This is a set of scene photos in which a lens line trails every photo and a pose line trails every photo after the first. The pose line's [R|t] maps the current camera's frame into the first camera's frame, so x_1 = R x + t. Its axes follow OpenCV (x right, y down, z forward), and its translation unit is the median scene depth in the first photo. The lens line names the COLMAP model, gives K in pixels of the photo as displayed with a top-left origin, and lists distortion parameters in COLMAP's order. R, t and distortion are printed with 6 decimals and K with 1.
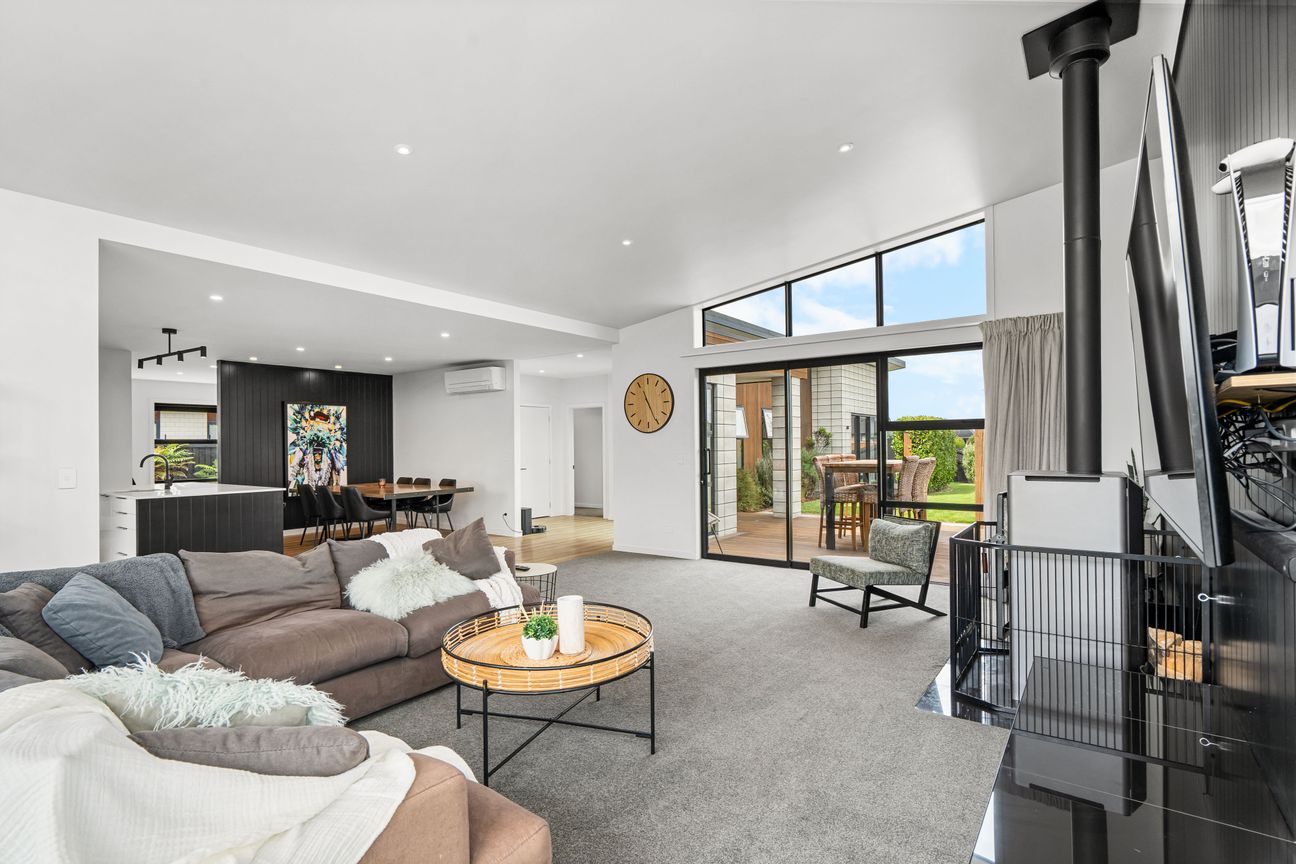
lens RADIAL K [[625.0, 0, 647.2], [0, 625.0, 442.5], [0, 0, 1]] dist [0.000715, -0.000119]
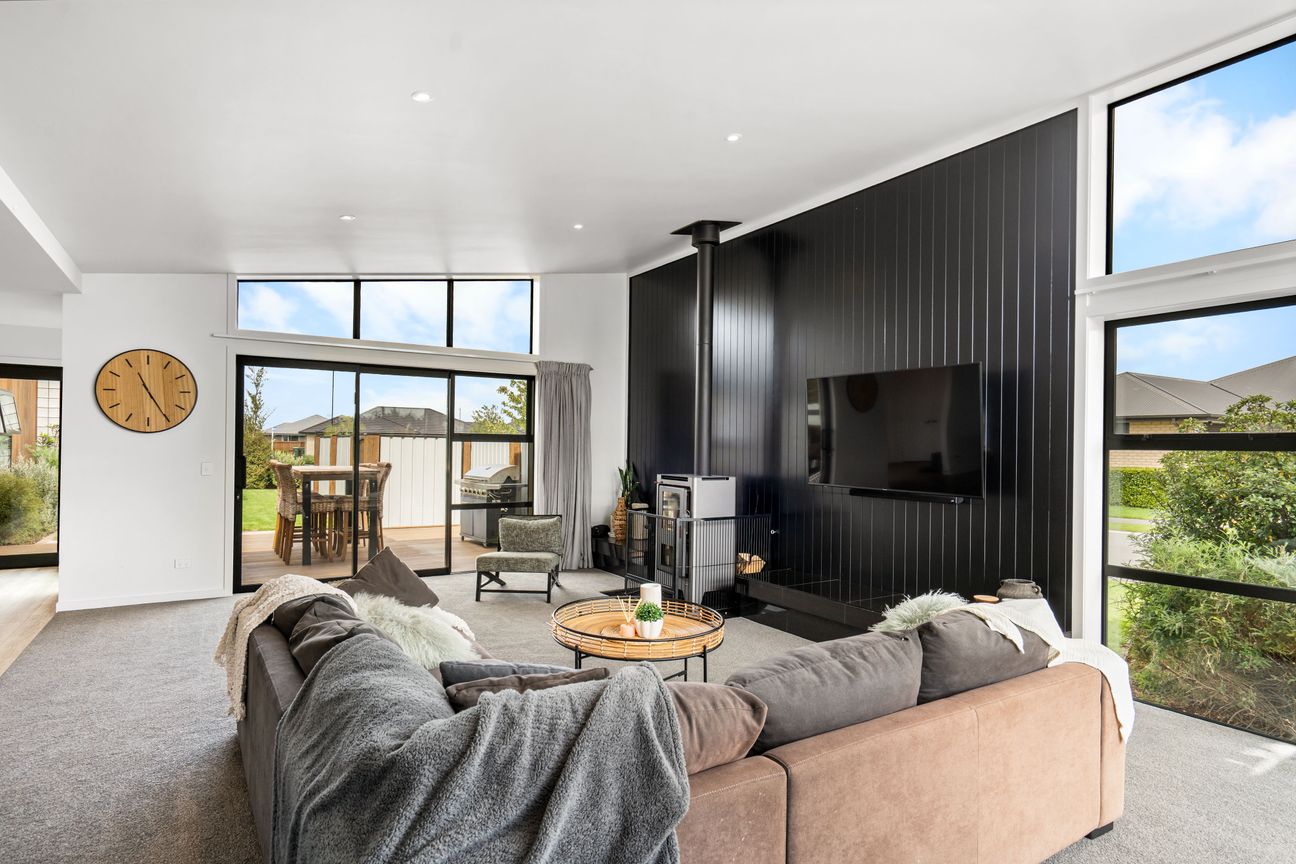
lens RADIAL K [[692.9, 0, 644.9], [0, 692.9, 441.0], [0, 0, 1]] dist [-0.000005, 0.000148]
pose [[0.368494, 0.022176, 0.929365, -0.395849], [-0.021939, 0.999644, -0.015154, -0.005184], [-0.929371, -0.014805, 0.368850, 0.138790]]
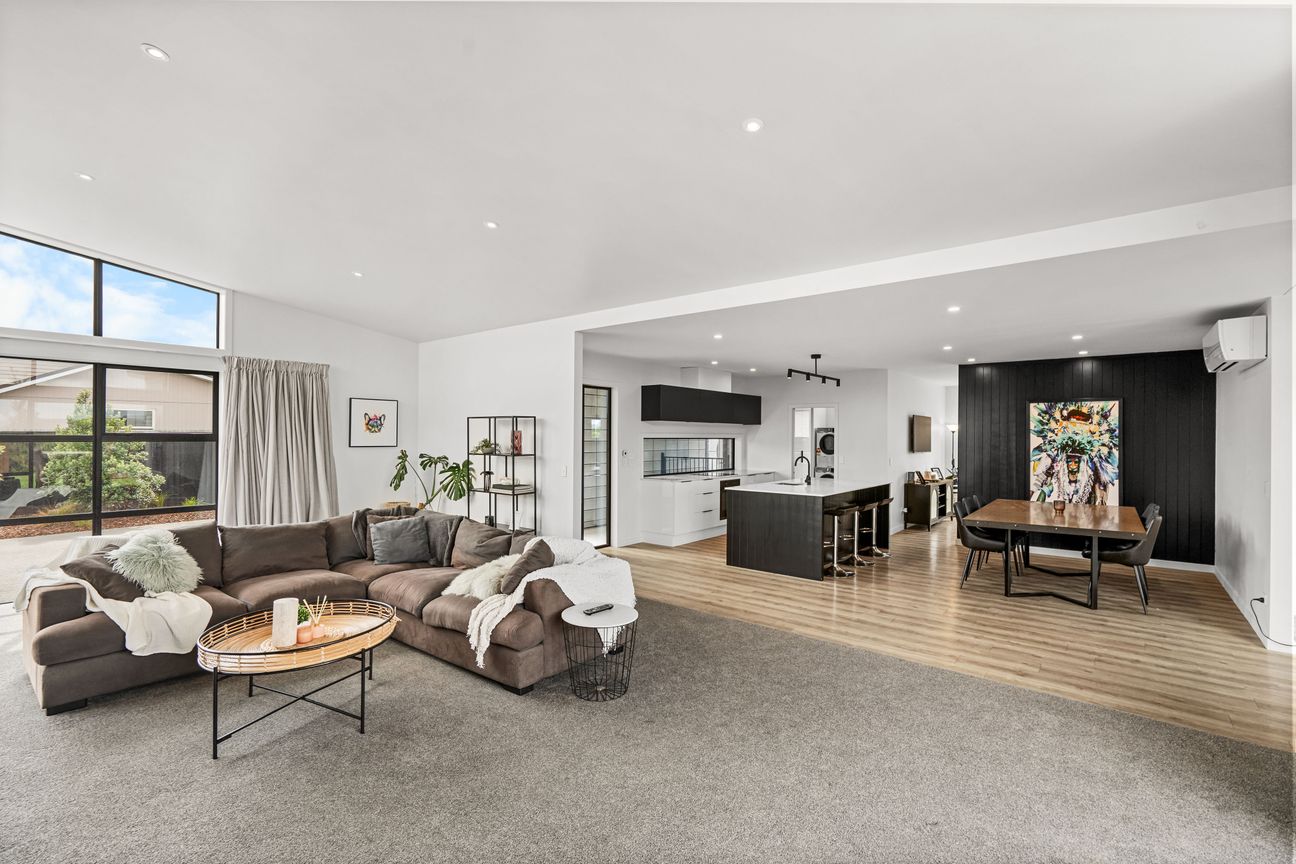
lens RADIAL K [[583.5, 0, 637.6], [0, 583.5, 435.4], [0, 0, 1]] dist [-0.012078, 0.000026]
pose [[-0.064289, 0.010869, -0.997872, 0.268450], [-0.003091, 0.999934, 0.011091, -0.023303], [0.997927, 0.003797, -0.064251, 0.488798]]
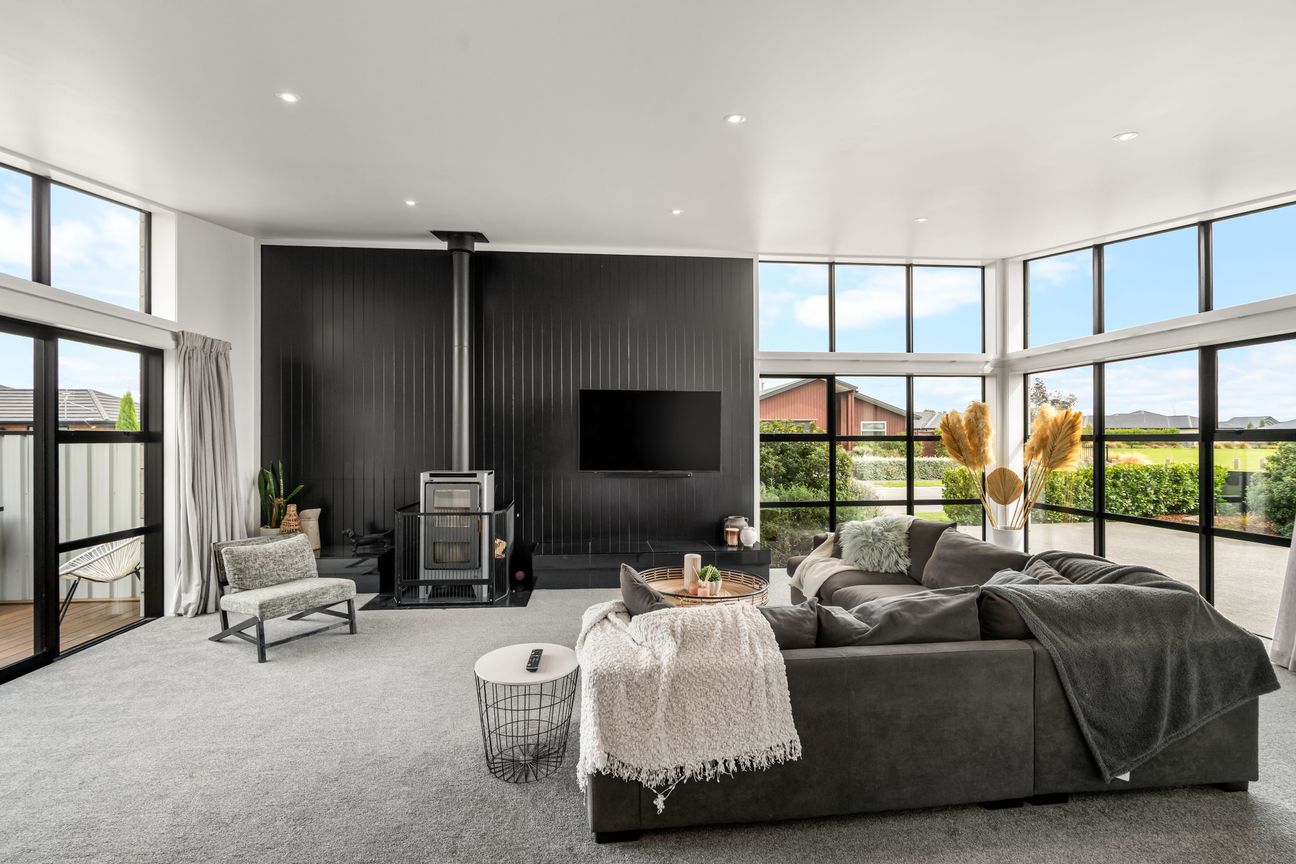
lens RADIAL K [[592.2, 0, 640.6], [0, 592.2, 438.8], [0, 0, 1]] dist [-0.000097, 0.000124]
pose [[-0.659064, 0.012780, 0.751978, -0.325612], [0.005584, 0.999911, -0.012100, -0.007850], [-0.752066, -0.003776, -0.659077, 0.582902]]
